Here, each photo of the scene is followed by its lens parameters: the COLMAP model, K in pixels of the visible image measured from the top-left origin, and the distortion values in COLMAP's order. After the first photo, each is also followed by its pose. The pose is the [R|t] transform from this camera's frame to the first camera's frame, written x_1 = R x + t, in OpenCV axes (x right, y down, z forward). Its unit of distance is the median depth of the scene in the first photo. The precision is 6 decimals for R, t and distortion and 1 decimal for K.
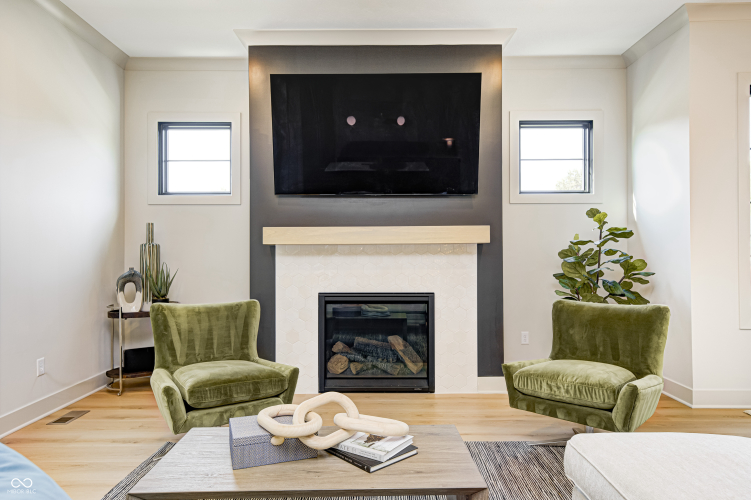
lens RADIAL K [[470.9, 0, 375.5], [0, 470.9, 250.0], [0, 0, 1]] dist [0.017800, 0.000253]
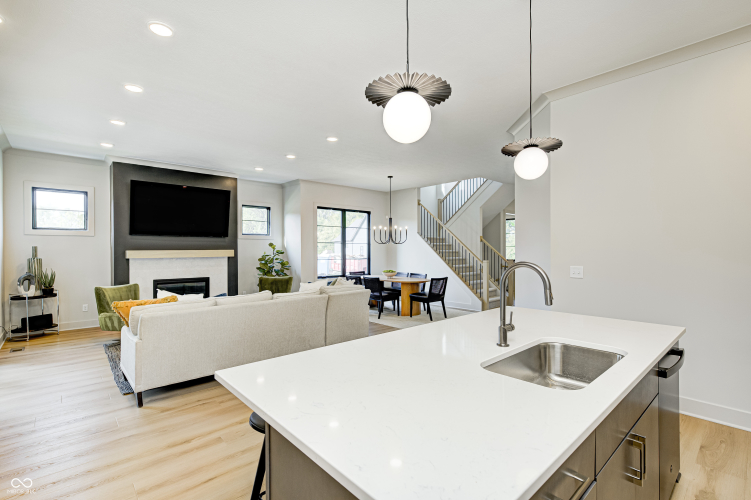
lens RADIAL K [[347.2, 0, 375.5], [0, 347.2, 250.0], [0, 0, 1]] dist [-0.003017, -0.000382]
pose [[0.739875, -0.000504, 0.672745, -0.437203], [-0.003045, 0.999987, 0.004097, -0.057227], [-0.672738, -0.005079, 0.739863, -0.880597]]
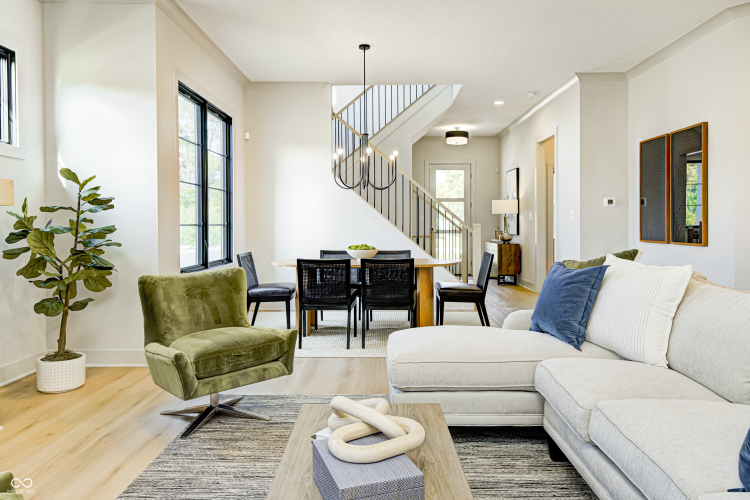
lens RADIAL K [[534.9, 0, 373.3], [0, 534.9, 231.7], [0, 0, 1]] dist [-0.001129, 0.001129]
pose [[0.017067, -0.013691, 0.999761, -0.479675], [-0.004496, 0.999895, 0.013770, 0.008274], [-0.999844, -0.004730, 0.017003, 0.461210]]
